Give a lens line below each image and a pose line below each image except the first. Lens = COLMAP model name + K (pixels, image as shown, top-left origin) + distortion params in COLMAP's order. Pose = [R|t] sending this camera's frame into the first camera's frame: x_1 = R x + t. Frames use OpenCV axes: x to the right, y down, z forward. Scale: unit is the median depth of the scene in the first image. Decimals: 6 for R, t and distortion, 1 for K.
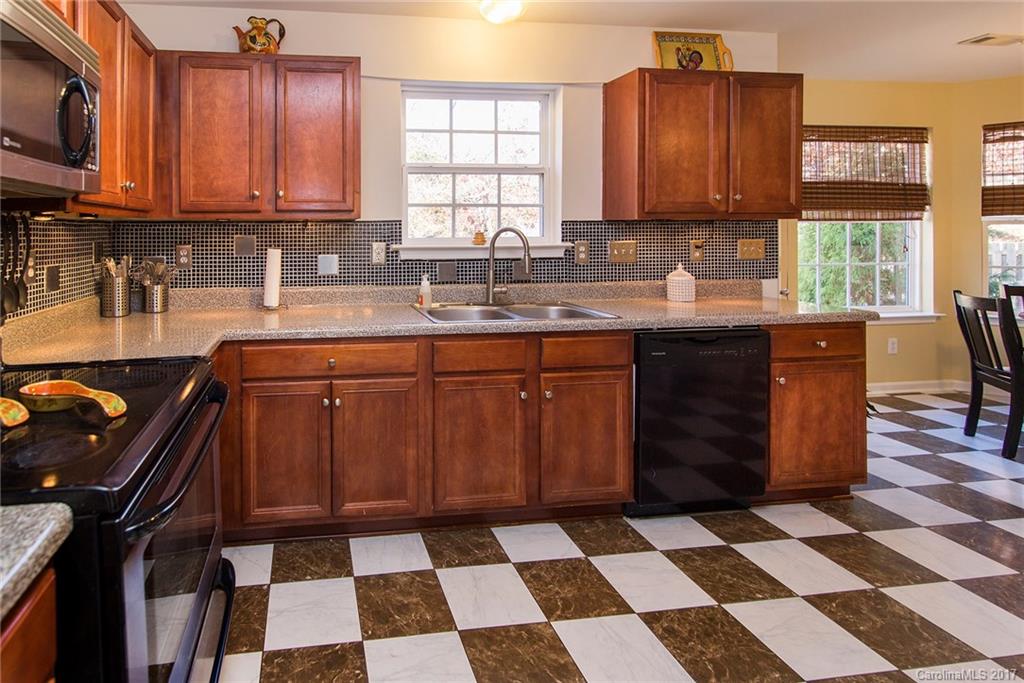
lens RADIAL K [[498.5, 0, 511.8], [0, 498.5, 309.1], [0, 0, 1]] dist [0.000664, -0.000046]
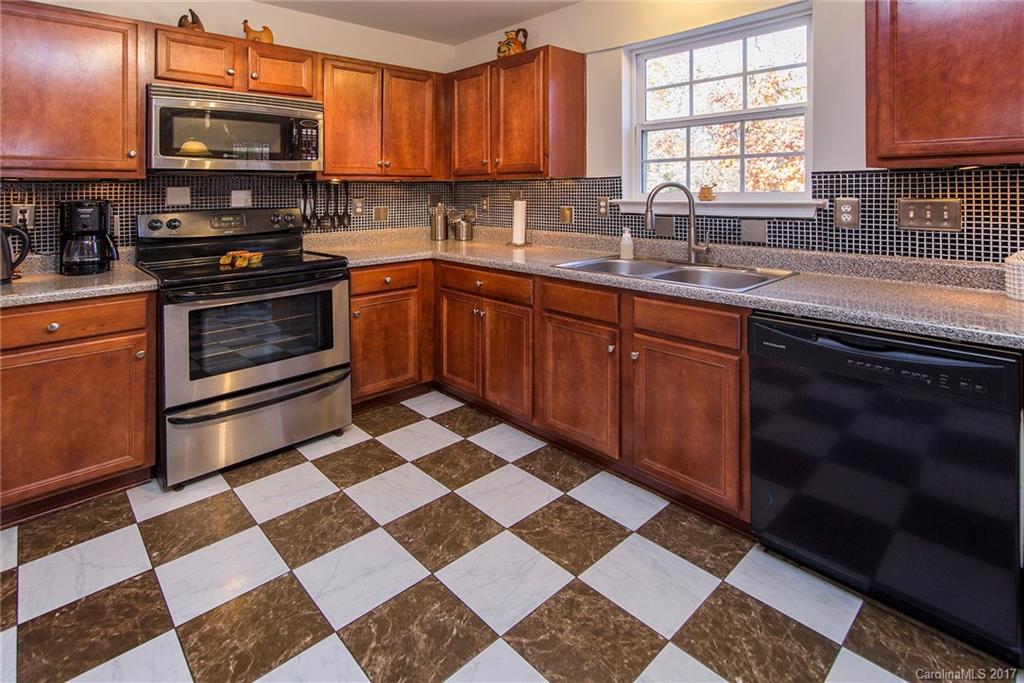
lens RADIAL K [[497.9, 0, 514.5], [0, 497.9, 272.1], [0, 0, 1]] dist [-0.001019, -0.000193]
pose [[0.589219, 0.131160, -0.797257, 0.624299], [-0.117218, 0.990173, 0.076267, -0.032062], [0.799426, 0.048515, 0.598803, 0.203186]]
